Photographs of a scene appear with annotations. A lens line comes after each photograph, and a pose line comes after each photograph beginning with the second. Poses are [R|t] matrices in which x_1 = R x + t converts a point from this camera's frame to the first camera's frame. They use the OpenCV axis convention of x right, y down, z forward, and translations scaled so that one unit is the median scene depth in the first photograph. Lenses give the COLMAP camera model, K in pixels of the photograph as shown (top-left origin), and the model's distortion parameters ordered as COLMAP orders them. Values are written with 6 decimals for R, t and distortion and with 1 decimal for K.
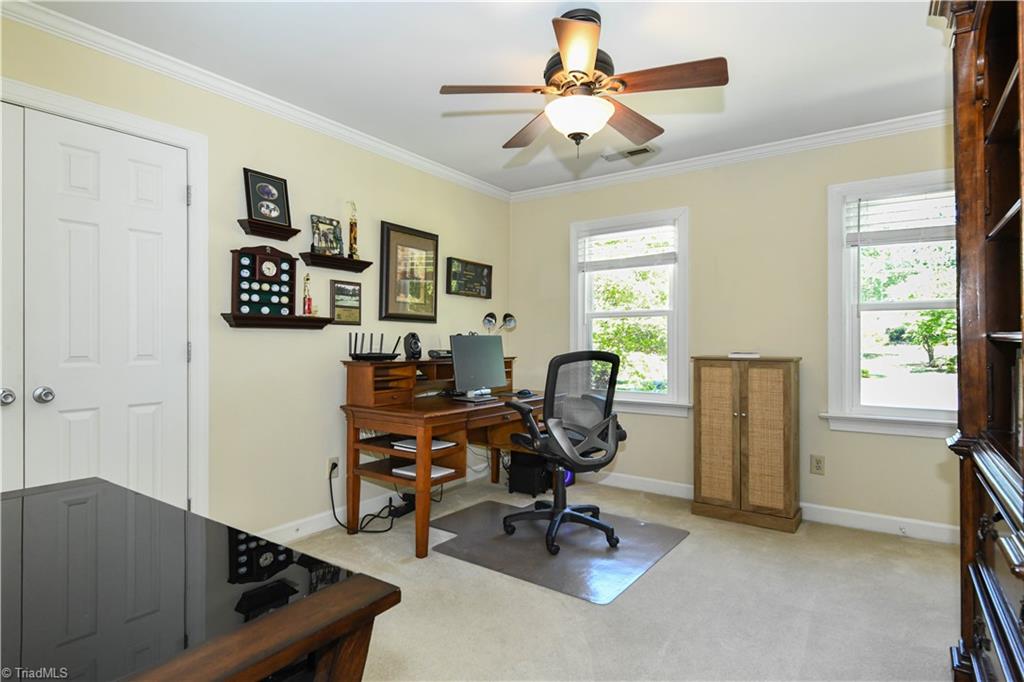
lens RADIAL K [[538.9, 0, 512.4], [0, 538.9, 338.4], [0, 0, 1]] dist [0.003169, 0.000287]
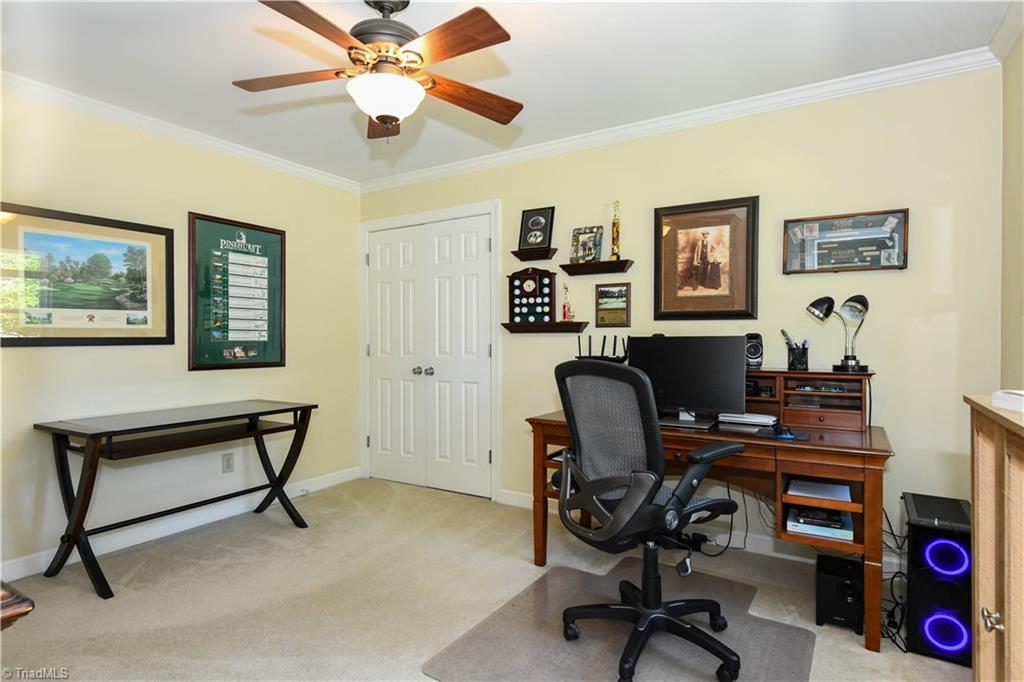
lens RADIAL K [[538.9, 0, 511.4], [0, 538.9, 342.2], [0, 0, 1]] dist [0.003169, 0.000287]
pose [[0.040771, 0.008070, -0.999136, 0.764500], [0.008486, 0.999929, 0.008422, -0.008312], [0.999133, -0.008822, 0.040699, 0.865400]]
